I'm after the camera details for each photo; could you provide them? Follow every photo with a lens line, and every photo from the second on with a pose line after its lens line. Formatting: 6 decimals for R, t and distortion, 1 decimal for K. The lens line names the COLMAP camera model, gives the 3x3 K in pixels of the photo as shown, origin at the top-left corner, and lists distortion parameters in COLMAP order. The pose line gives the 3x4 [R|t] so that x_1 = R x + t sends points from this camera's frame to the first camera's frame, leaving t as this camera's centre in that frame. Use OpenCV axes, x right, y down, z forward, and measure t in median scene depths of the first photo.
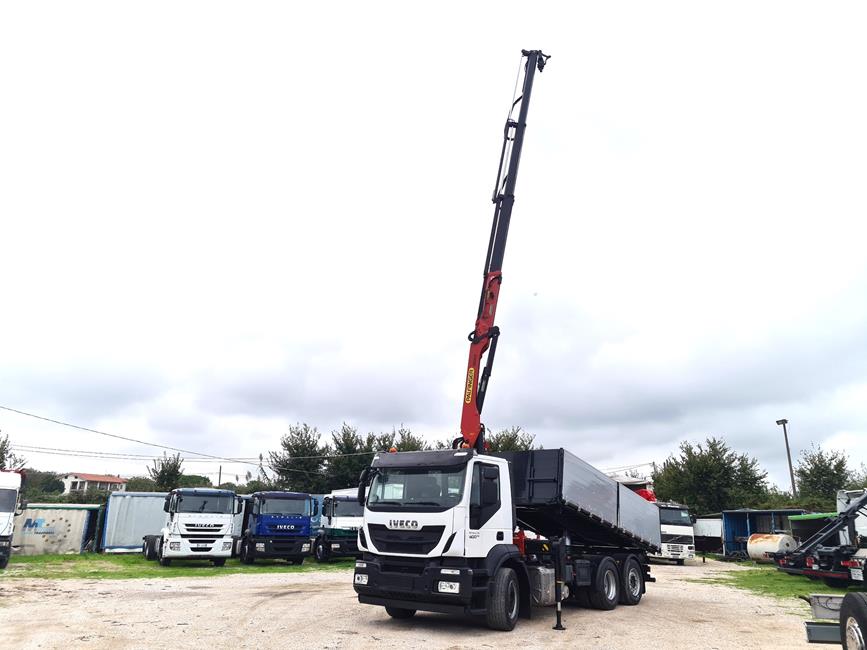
lens RADIAL K [[653.8, 0, 450.2], [0, 653.8, 326.0], [0, 0, 1]] dist [0.082020, -0.055647]
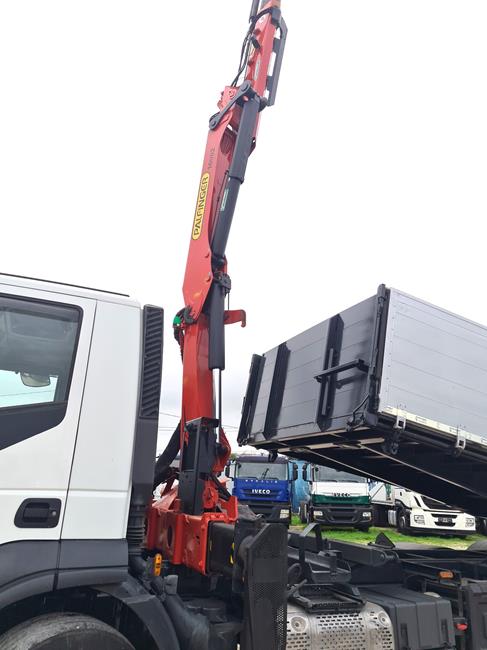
lens RADIAL K [[499.1, 0, 244.6], [0, 499.1, 338.0], [0, 0, 1]] dist [0.066431, -0.045680]
pose [[0.866787, -0.133580, -0.480455, 0.212153], [0.130138, 0.990662, -0.040651, 0.195637], [0.481399, -0.027290, 0.876077, 0.633670]]
